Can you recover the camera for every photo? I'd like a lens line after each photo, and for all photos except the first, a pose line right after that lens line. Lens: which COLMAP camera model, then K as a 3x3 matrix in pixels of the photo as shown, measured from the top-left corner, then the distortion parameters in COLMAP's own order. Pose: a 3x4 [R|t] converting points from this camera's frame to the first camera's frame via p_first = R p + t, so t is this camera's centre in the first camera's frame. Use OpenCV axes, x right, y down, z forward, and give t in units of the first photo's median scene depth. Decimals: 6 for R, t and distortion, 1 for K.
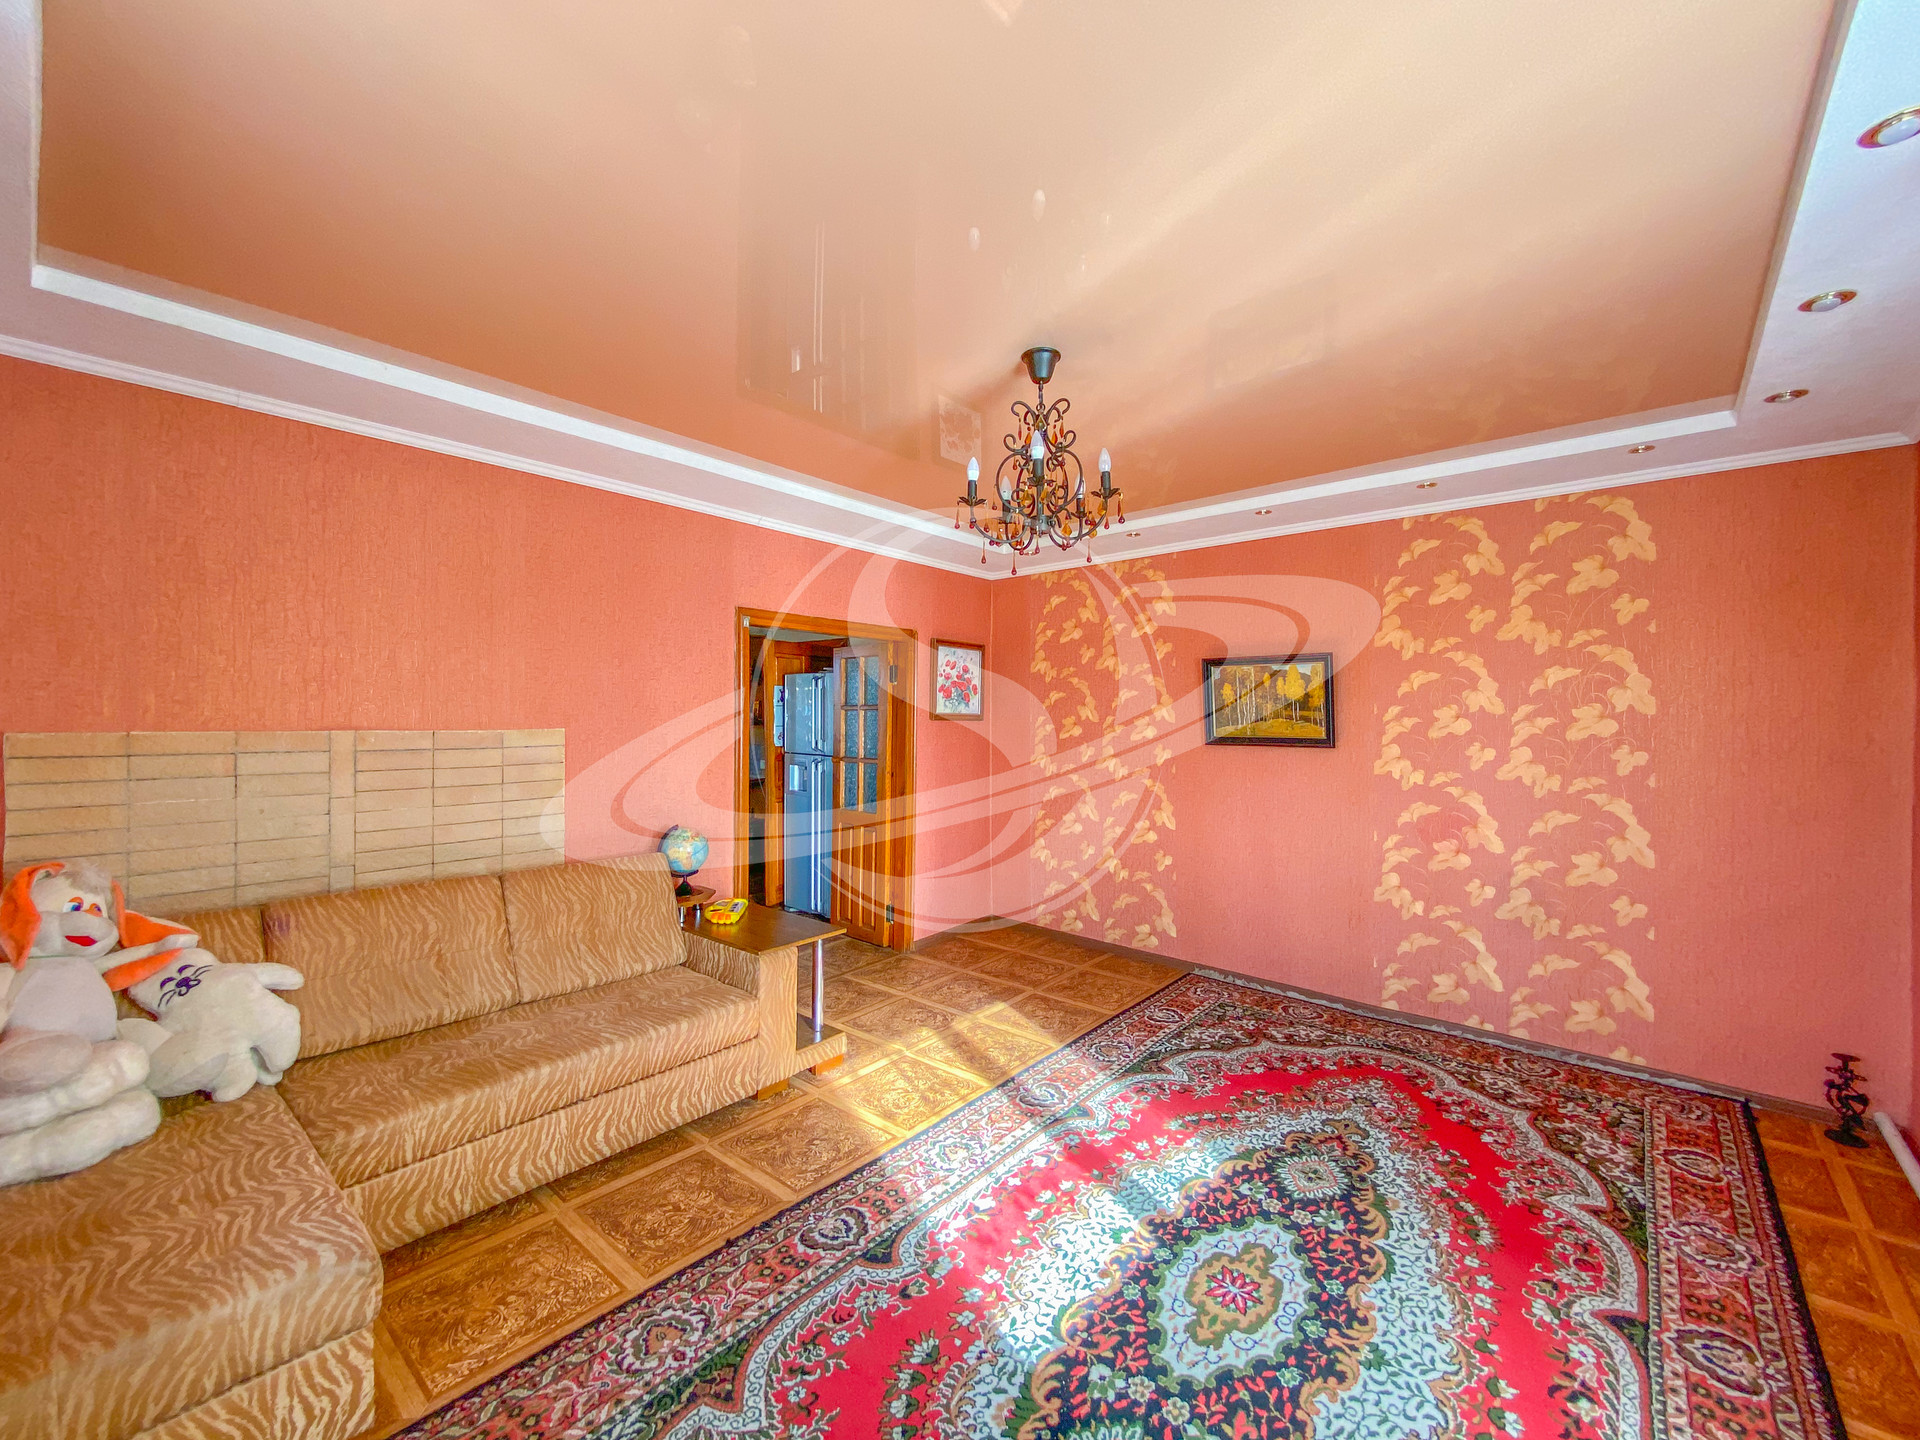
lens RADIAL K [[788.1, 0, 960.0], [0, 788.1, 720.0], [0, 0, 1]] dist [-0.000978, -0.000280]
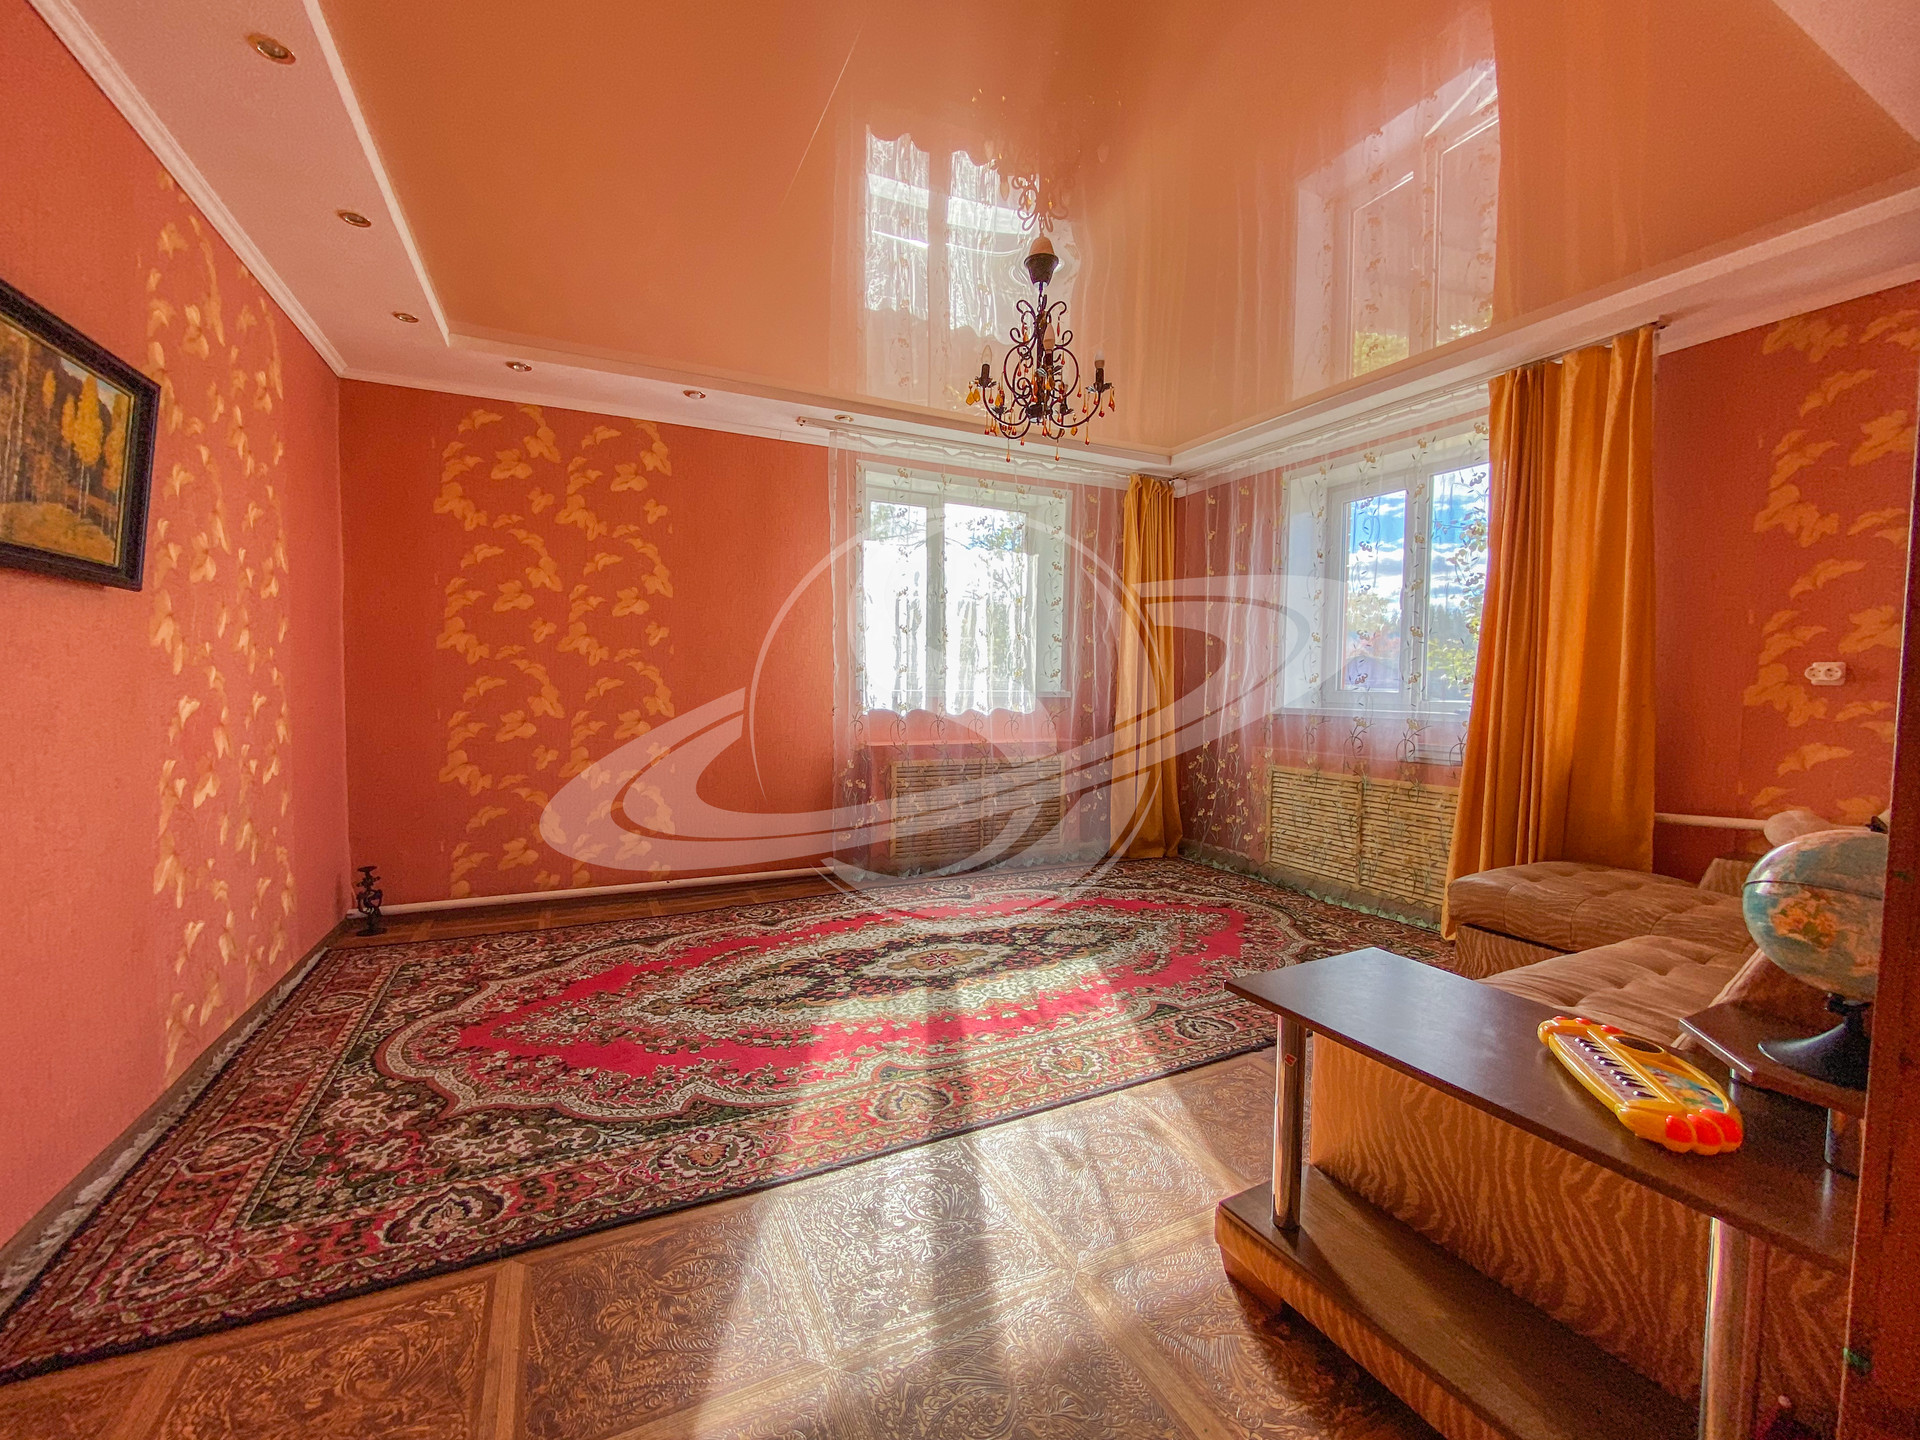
lens RADIAL K [[788.1, 0, 960.0], [0, 788.1, 720.0], [0, 0, 1]] dist [-0.000978, -0.000280]
pose [[-0.923475, -0.031203, 0.382388, -0.225949], [-0.012241, 0.998576, 0.051923, 0.127890], [-0.383464, 0.043269, -0.922542, 1.935626]]
